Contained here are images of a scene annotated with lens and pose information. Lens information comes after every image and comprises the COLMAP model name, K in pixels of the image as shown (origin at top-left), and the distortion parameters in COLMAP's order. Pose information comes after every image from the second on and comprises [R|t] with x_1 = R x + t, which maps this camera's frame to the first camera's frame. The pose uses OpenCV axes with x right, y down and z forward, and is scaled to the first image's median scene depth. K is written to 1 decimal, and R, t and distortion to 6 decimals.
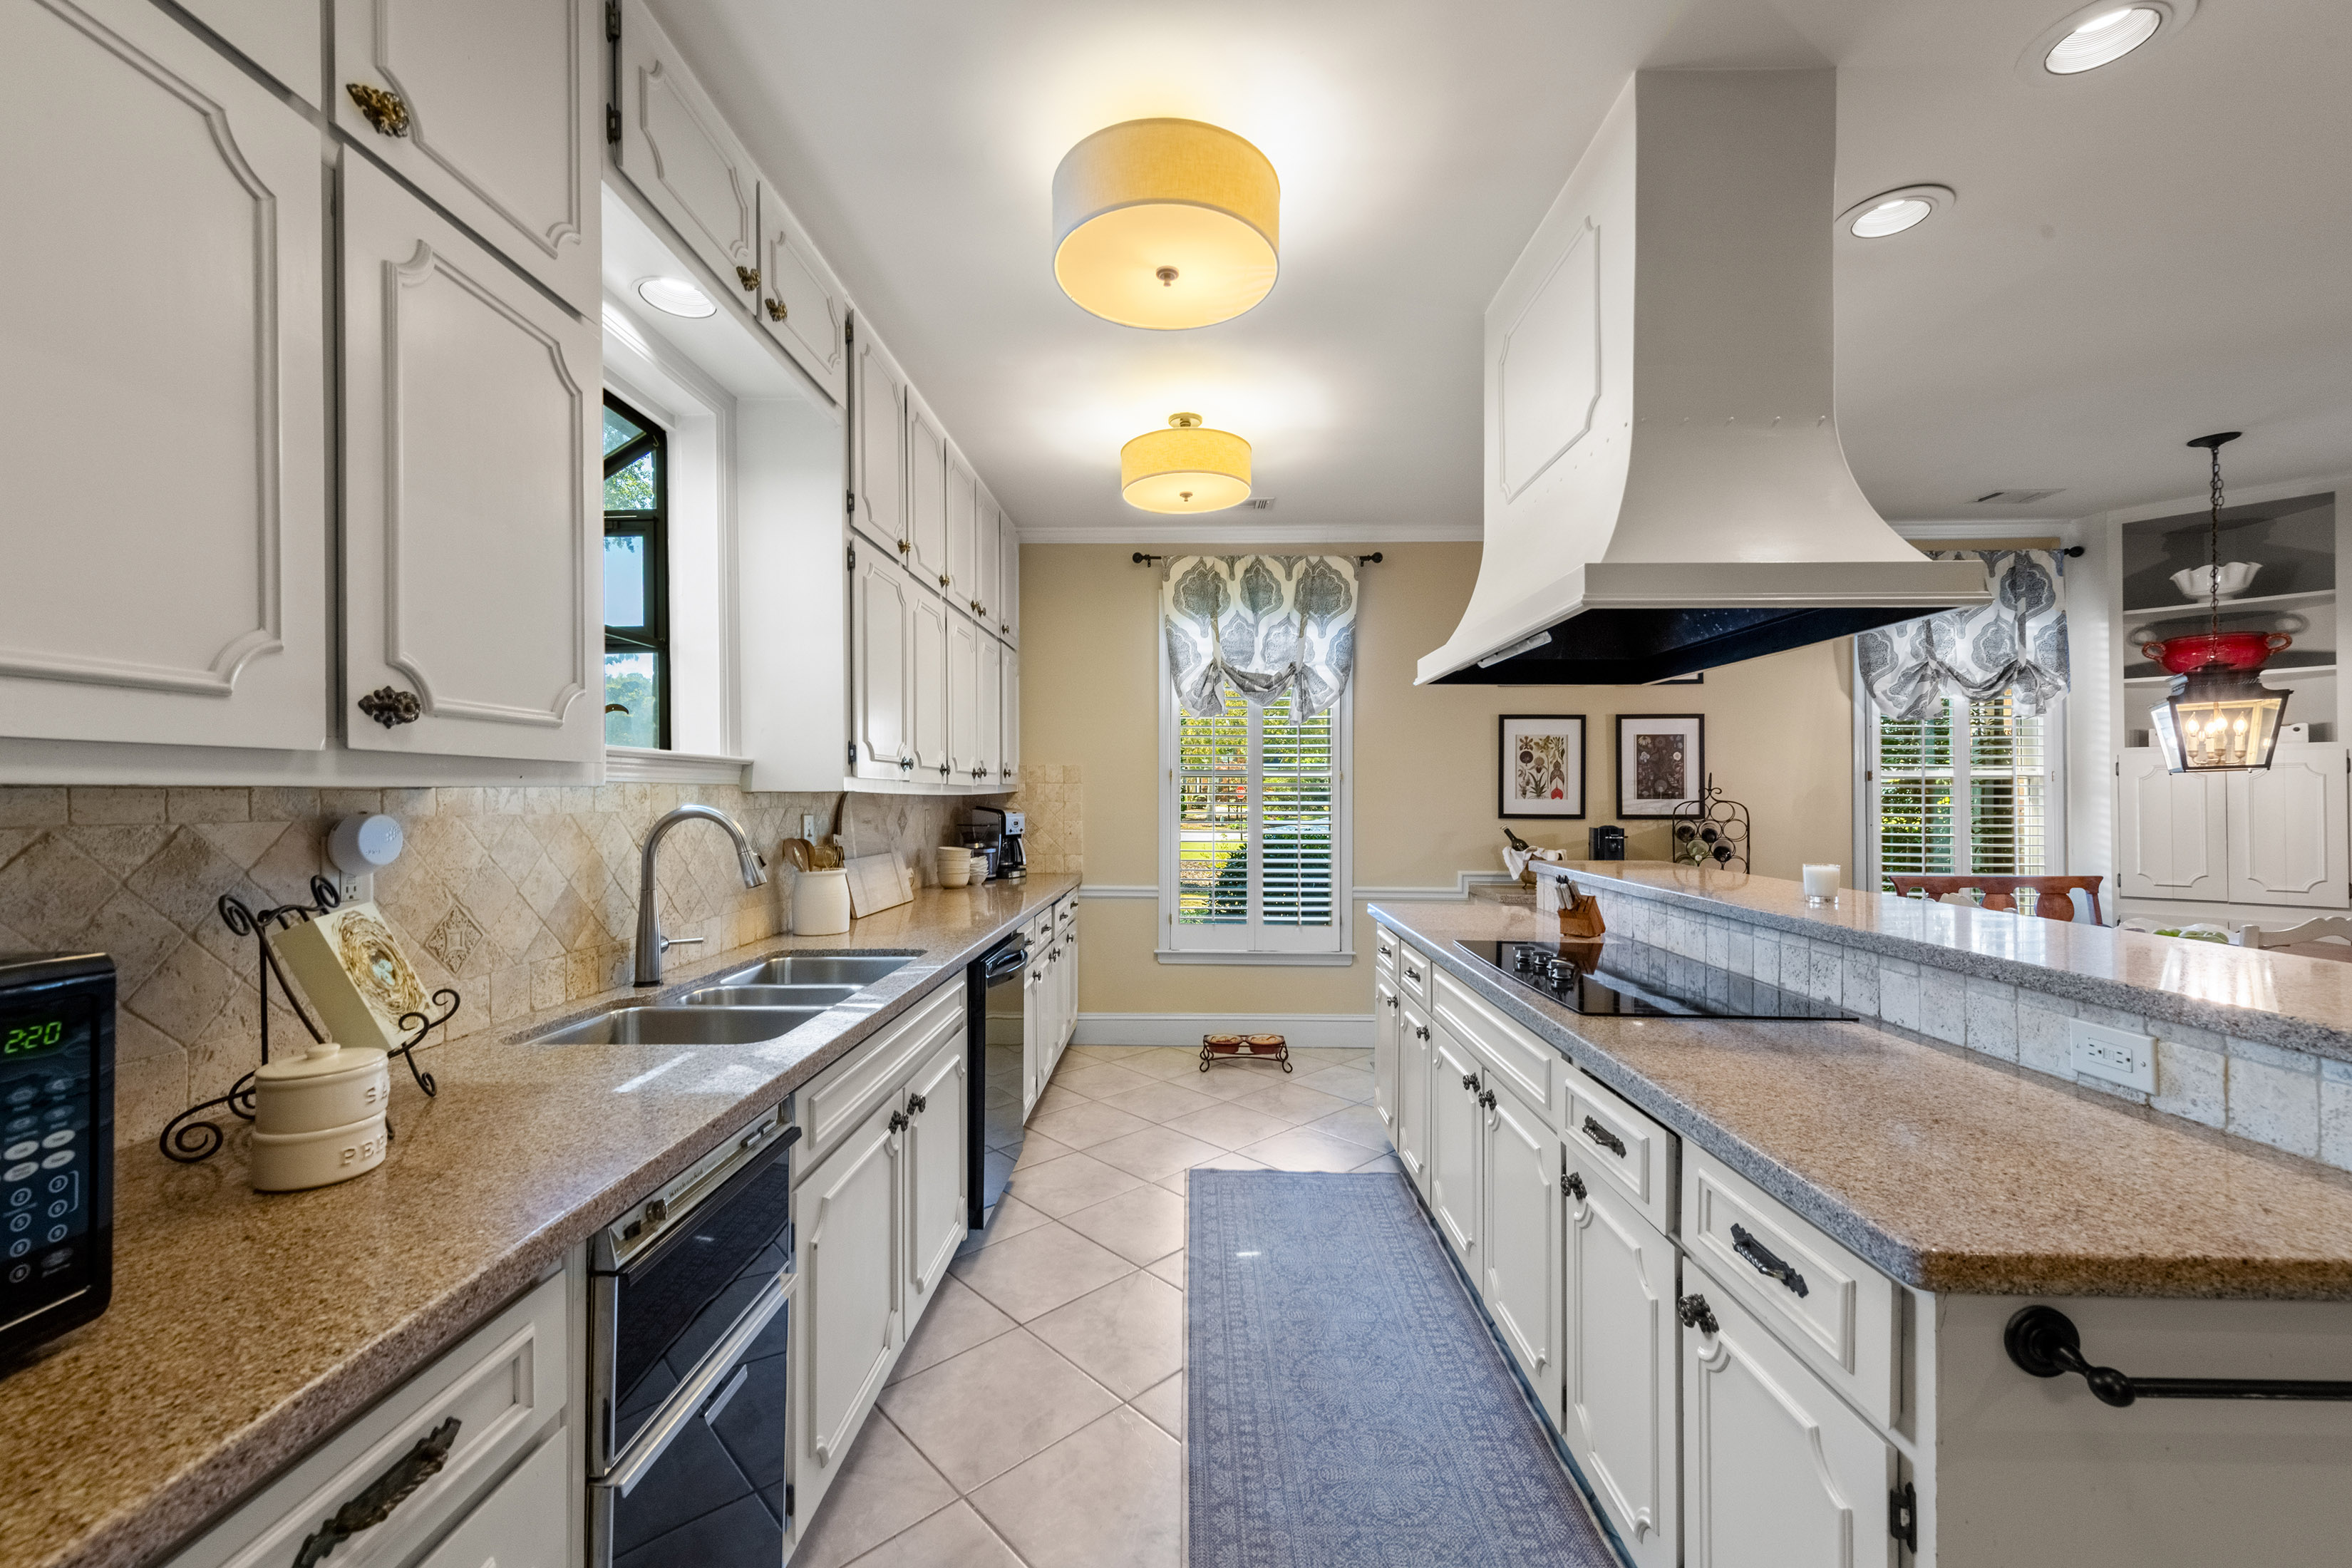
lens RADIAL K [[945.8, 0, 1151.0], [0, 945.8, 788.0], [0, 0, 1]] dist [0.011904, -0.003773]
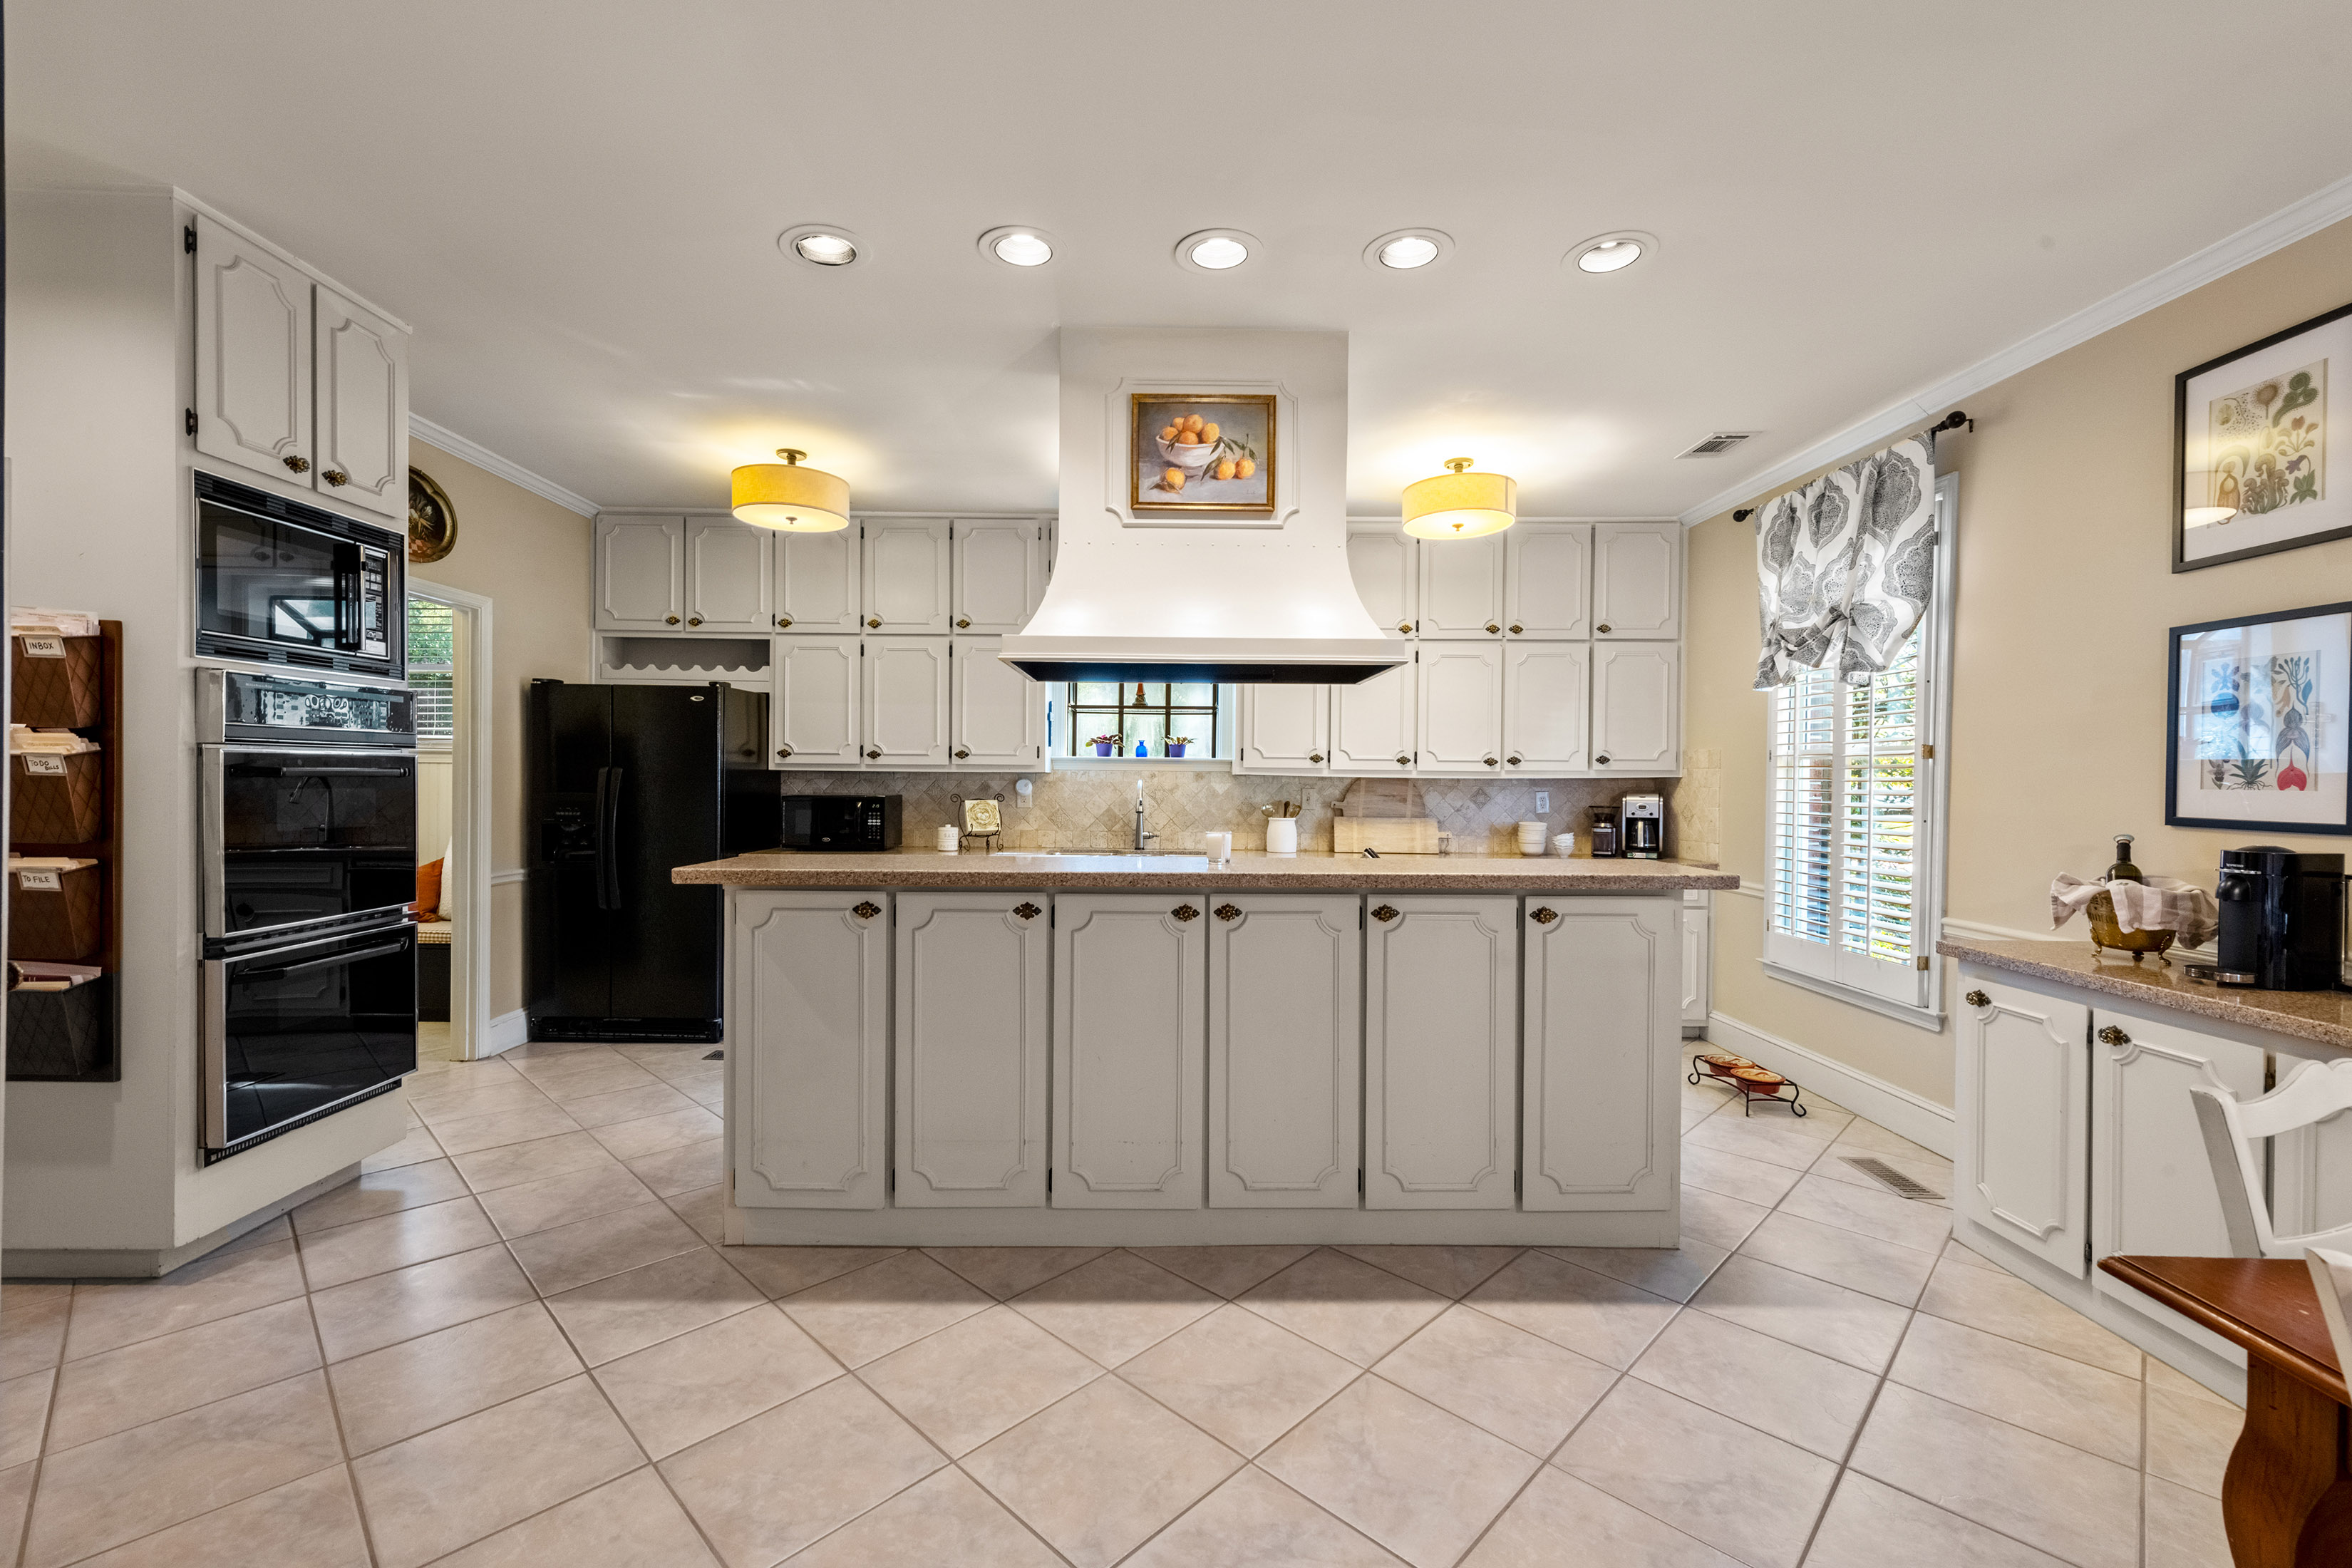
lens RADIAL K [[974.9, 0, 1172.3], [0, 974.9, 794.3], [0, 0, 1]] dist [0.012946, -0.002127]
pose [[0.033387, 0.015293, -0.999325, 0.934917], [-0.001947, 0.999882, 0.015236, 0.007876], [0.999441, 0.001437, 0.033413, 0.446459]]
